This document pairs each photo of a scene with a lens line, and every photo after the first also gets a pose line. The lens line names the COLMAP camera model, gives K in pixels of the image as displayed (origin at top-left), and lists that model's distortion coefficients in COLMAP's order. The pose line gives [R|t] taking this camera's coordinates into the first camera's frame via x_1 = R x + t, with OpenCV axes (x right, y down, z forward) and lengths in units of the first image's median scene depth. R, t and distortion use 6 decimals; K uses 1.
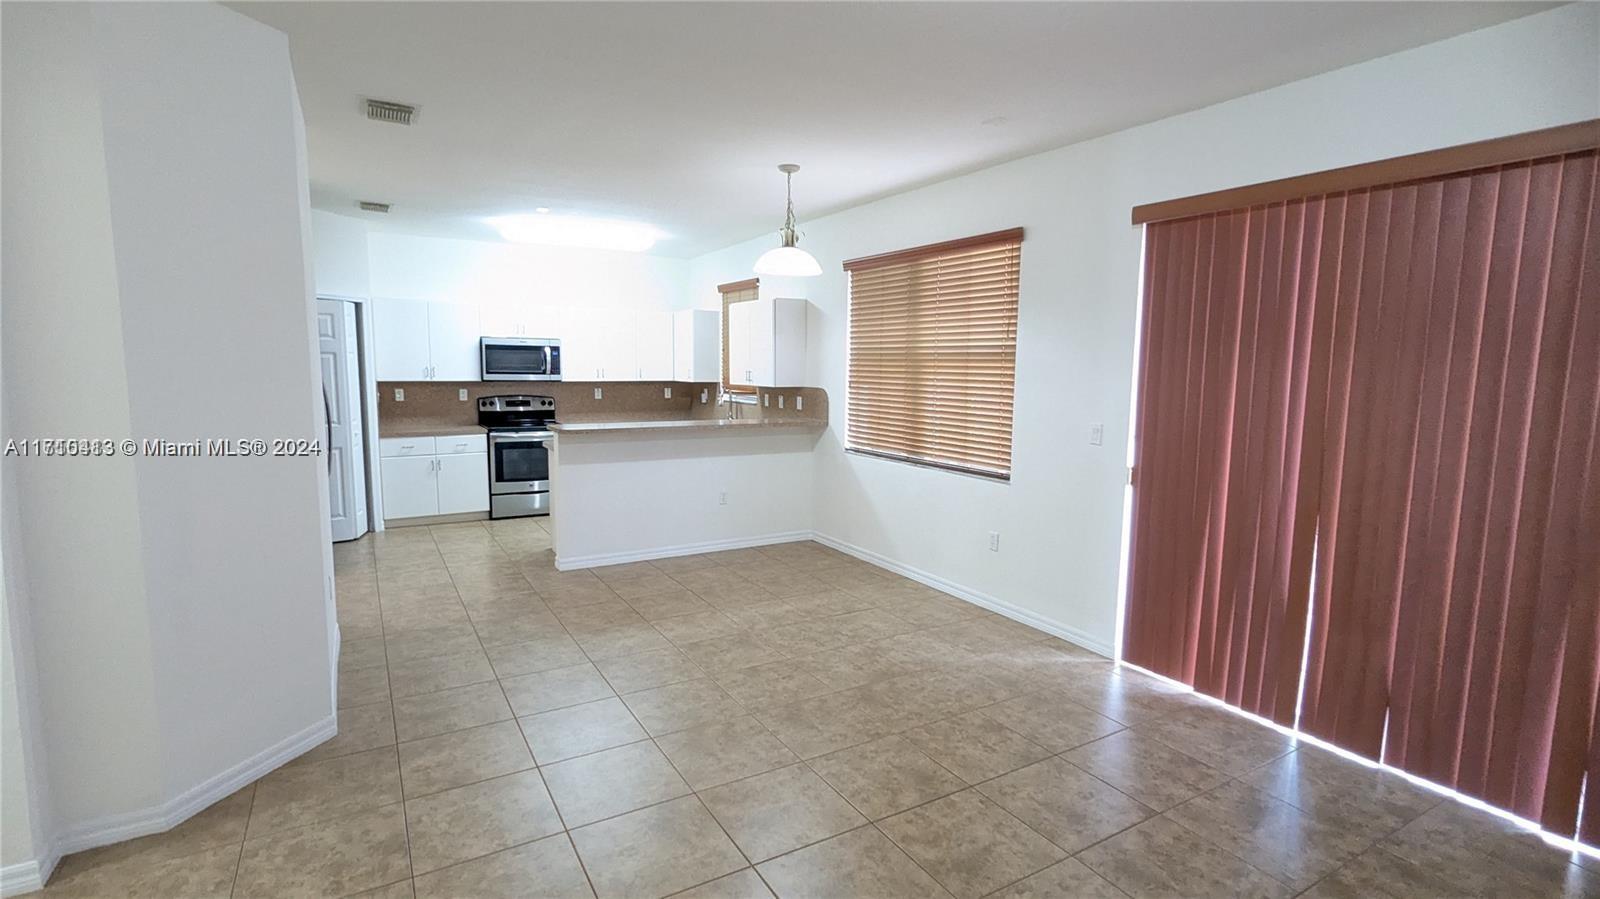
lens RADIAL K [[756.2, 0, 801.1], [0, 756.2, 457.9], [0, 0, 1]] dist [0.006087, -0.001773]
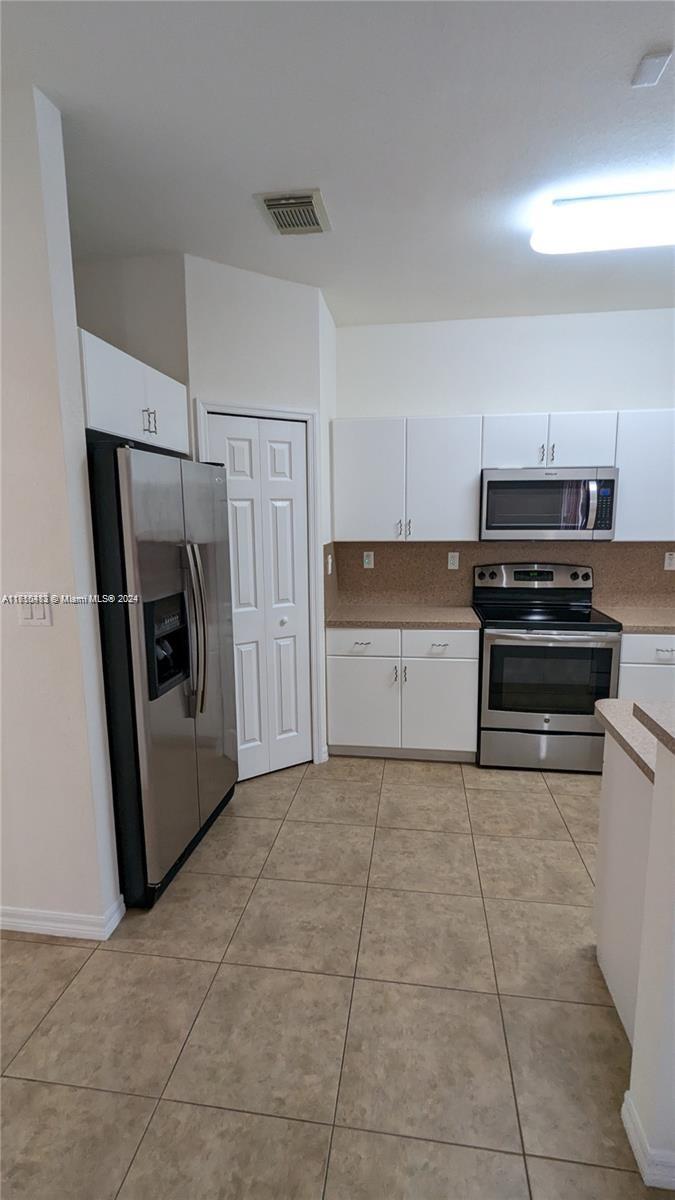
lens RADIAL K [[567.2, 0, 332.5], [0, 567.2, 599.1], [0, 0, 1]] dist [0.006087, -0.001773]
pose [[0.775982, 0.072576, -0.626566, -0.306127], [-0.058745, 0.997356, 0.042771, -0.093154], [0.628014, 0.003618, 0.778194, 0.782240]]
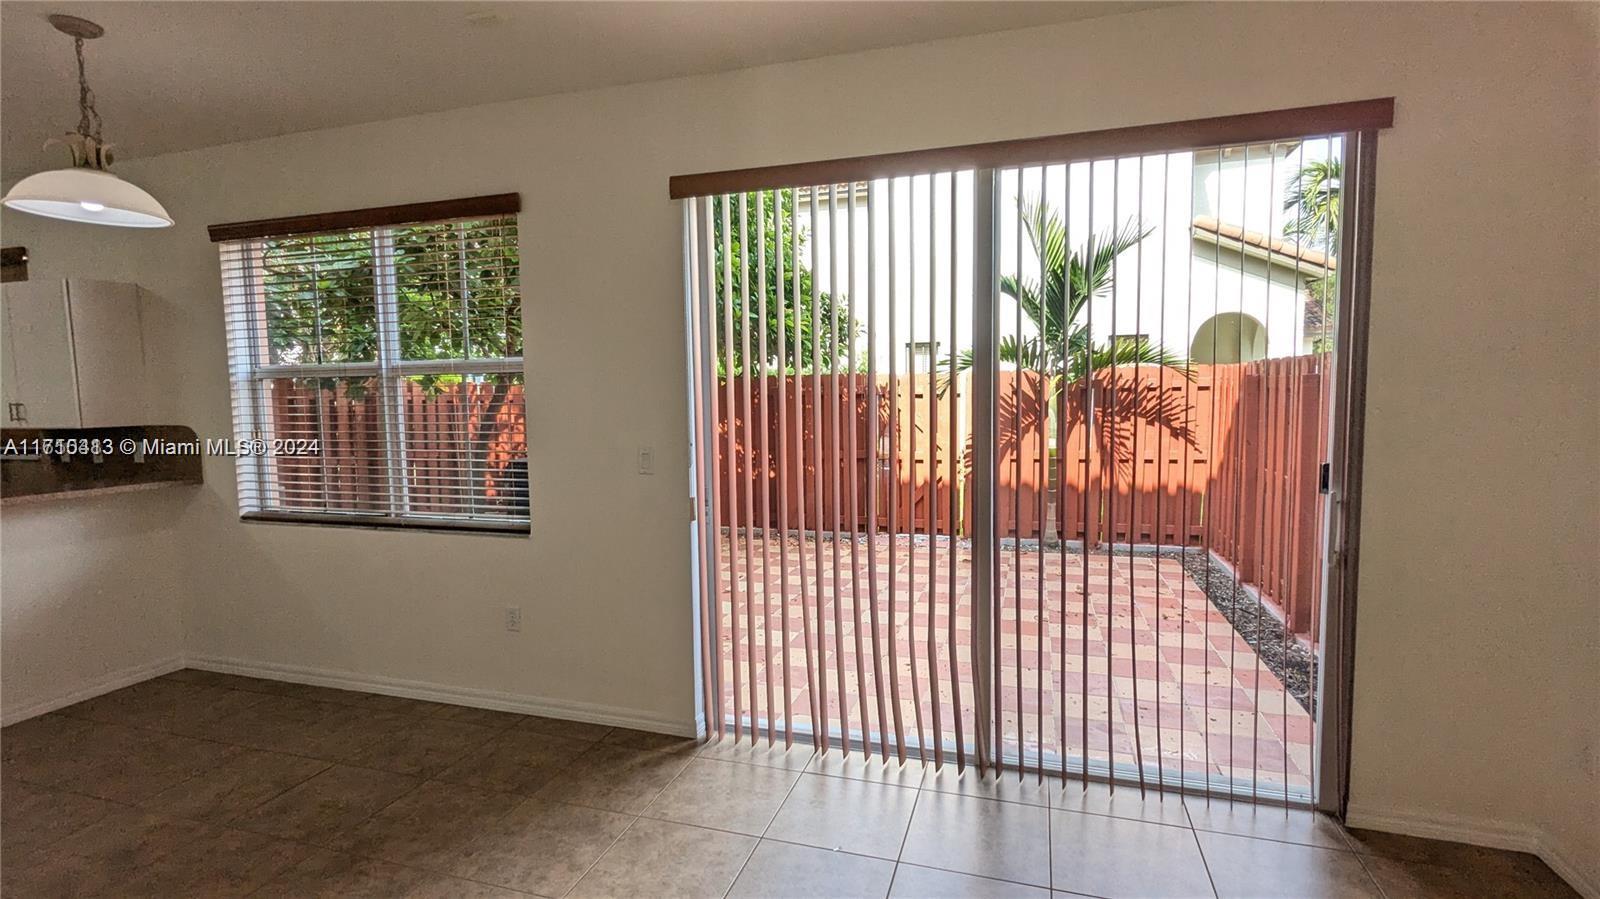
lens RADIAL K [[756.2, 0, 799.4], [0, 756.2, 457.6], [0, 0, 1]] dist [0.006087, -0.001773]
pose [[0.748882, -0.073843, 0.658577, -0.008540], [0.104058, 0.994548, -0.006813, -0.010013], [-0.654483, 0.073632, 0.752483, 0.234535]]
